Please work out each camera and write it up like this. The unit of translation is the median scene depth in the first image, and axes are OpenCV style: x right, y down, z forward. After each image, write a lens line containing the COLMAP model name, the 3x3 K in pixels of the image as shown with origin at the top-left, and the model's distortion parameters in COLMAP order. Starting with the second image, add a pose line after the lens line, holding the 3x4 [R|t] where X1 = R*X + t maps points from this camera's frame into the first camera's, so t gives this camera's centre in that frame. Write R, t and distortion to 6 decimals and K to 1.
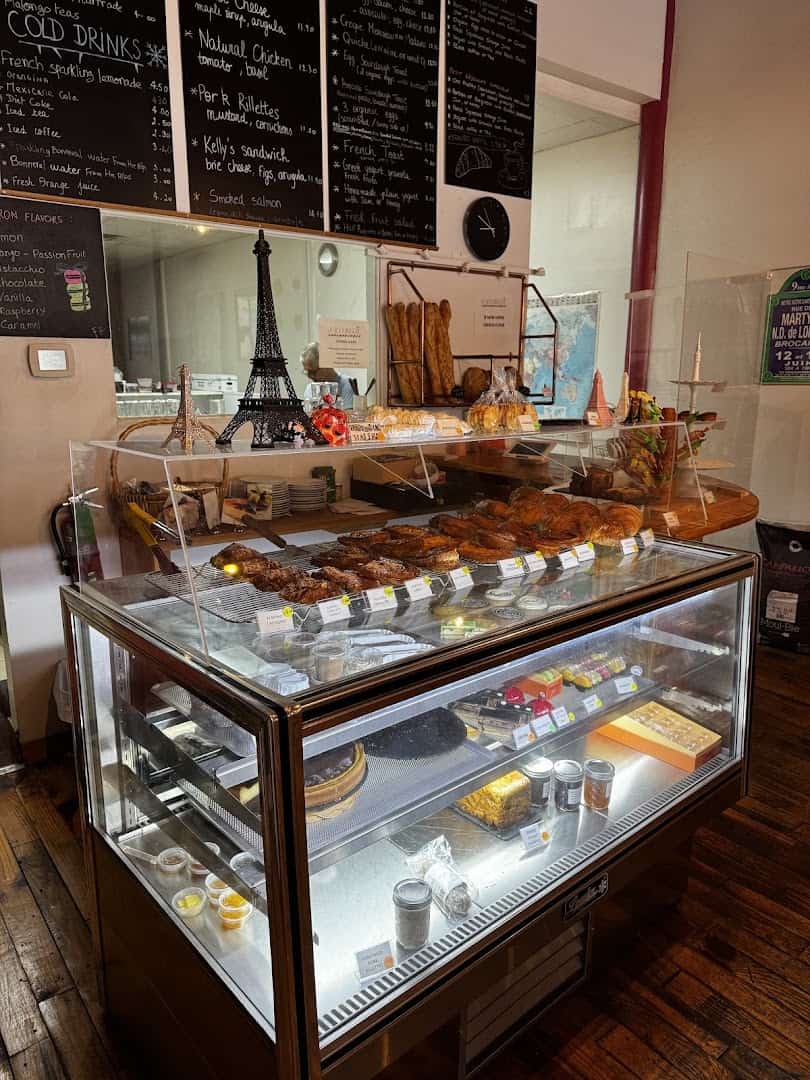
lens RADIAL K [[779.0, 0, 405.4], [0, 779.0, 543.6], [0, 0, 1]] dist [-0.014496, -0.009169]
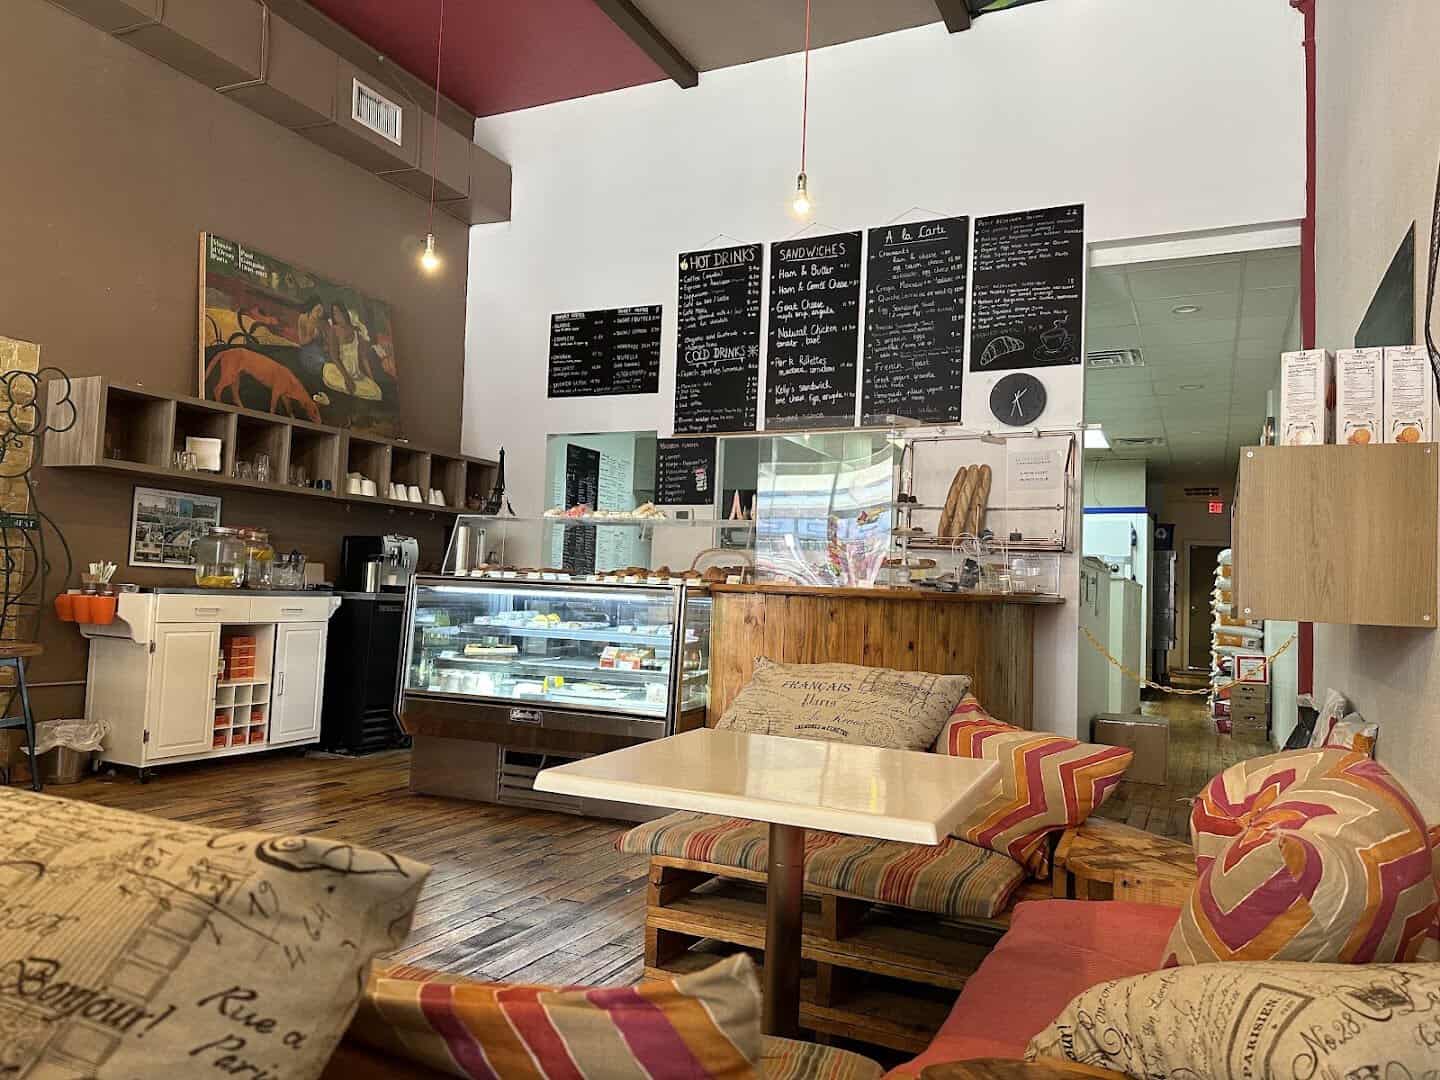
lens RADIAL K [[1038.7, 0, 720.7], [0, 1038.7, 538.0], [0, 0, 1]] dist [-0.014496, -0.009169]
pose [[0.403271, -0.042680, -0.914085, 1.696349], [-0.234185, 0.960833, -0.148179, 0.149808], [0.884607, 0.273821, 0.377482, 0.129667]]
